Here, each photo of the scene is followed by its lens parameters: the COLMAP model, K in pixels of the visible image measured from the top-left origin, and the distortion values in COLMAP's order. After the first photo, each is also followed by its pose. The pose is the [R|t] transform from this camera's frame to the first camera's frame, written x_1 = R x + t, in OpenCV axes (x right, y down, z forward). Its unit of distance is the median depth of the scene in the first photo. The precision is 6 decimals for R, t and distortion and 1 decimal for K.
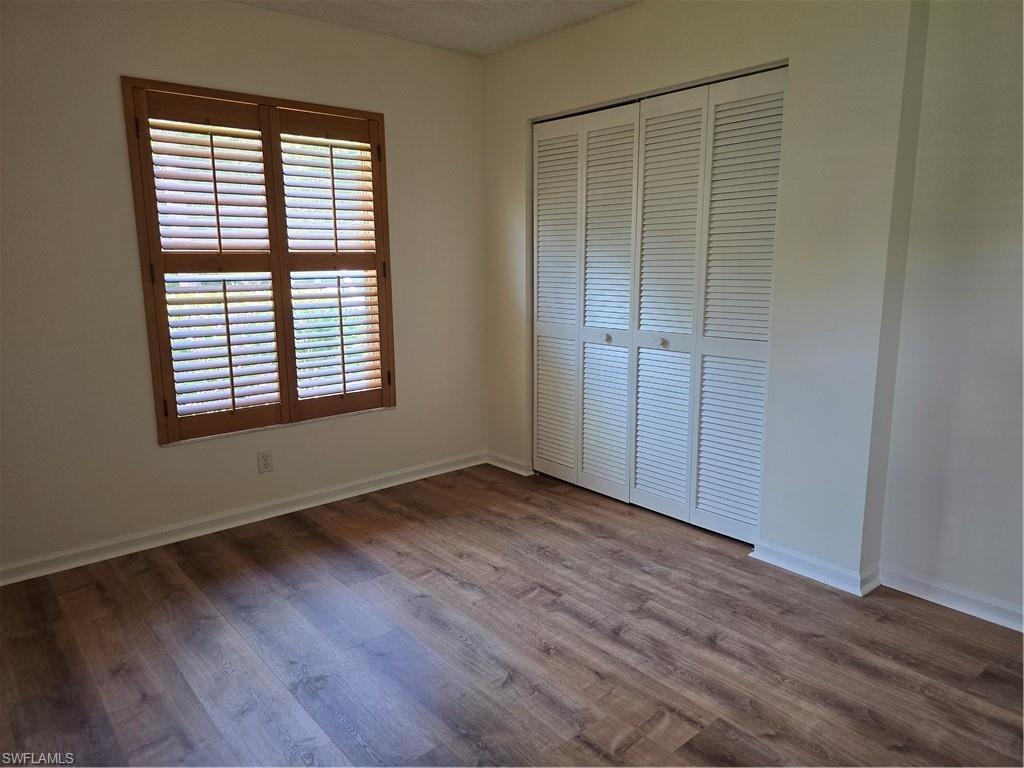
lens RADIAL K [[692.4, 0, 507.6], [0, 692.4, 381.0], [0, 0, 1]] dist [0.053738, -0.048466]
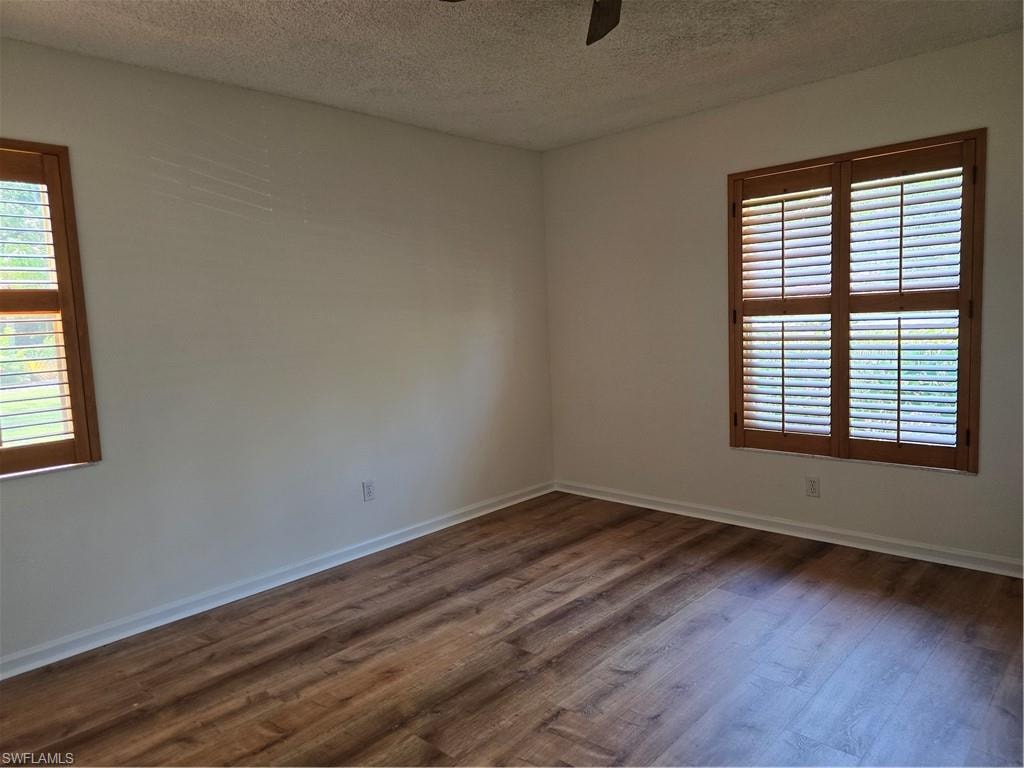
lens RADIAL K [[692.4, 0, 507.6], [0, 692.4, 381.0], [0, 0, 1]] dist [0.053738, -0.048466]
pose [[0.111477, 0.098393, -0.988884, 0.683316], [-0.140298, 0.986678, 0.082358, -0.072547], [0.983814, 0.129557, 0.123796, 0.386547]]
